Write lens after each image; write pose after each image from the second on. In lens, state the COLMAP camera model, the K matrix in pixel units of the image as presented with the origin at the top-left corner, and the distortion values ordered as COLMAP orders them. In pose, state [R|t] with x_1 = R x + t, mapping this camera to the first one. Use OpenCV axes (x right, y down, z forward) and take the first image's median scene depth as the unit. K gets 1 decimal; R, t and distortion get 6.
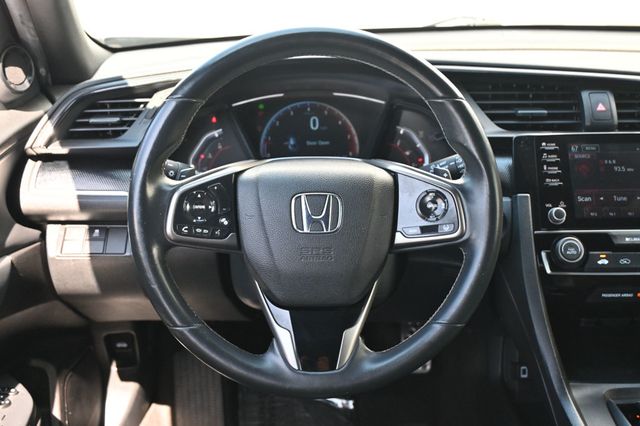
lens RADIAL K [[742.0, 0, 320.0], [0, 742.0, 213.0], [0, 0, 1]] dist [-0.029205, -0.026198]
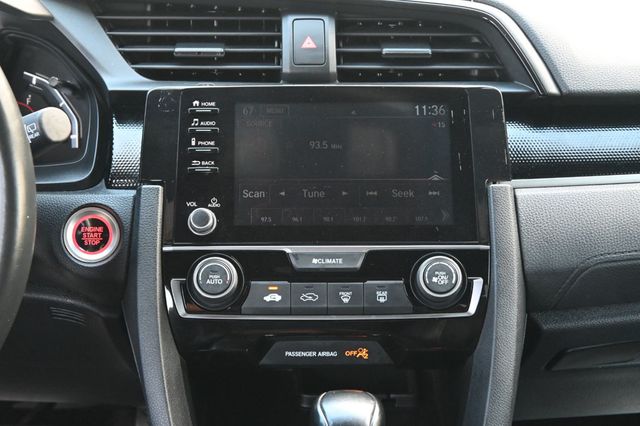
lens RADIAL K [[1218.1, 0, 320.0], [0, 1218.1, 213.0], [0, 0, 1]] dist [0.021272, 0.042188]
pose [[0.999858, 0.008298, 0.014689, 0.388922], [-0.008285, 0.999965, -0.000987, -0.002856], [-0.014697, 0.000865, 0.999892, -0.001211]]
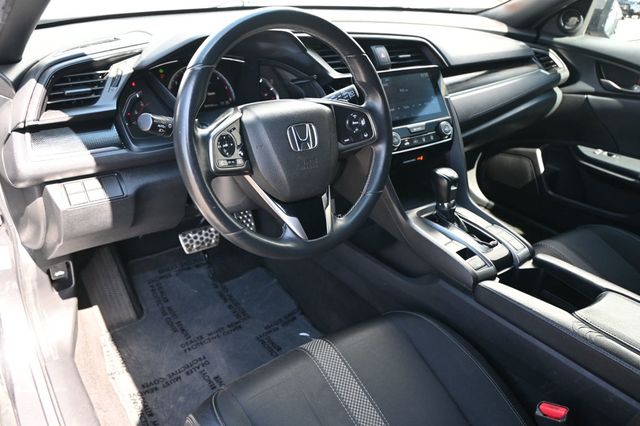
lens RADIAL K [[498.5, 0, 320.0], [0, 498.5, 213.0], [0, 0, 1]] dist [-0.003076, -0.005172]
pose [[0.820601, -0.226035, 0.524902, -0.447610], [0.142197, 0.970331, 0.195544, -0.035732], [-0.553528, -0.085824, 0.828397, 0.089595]]
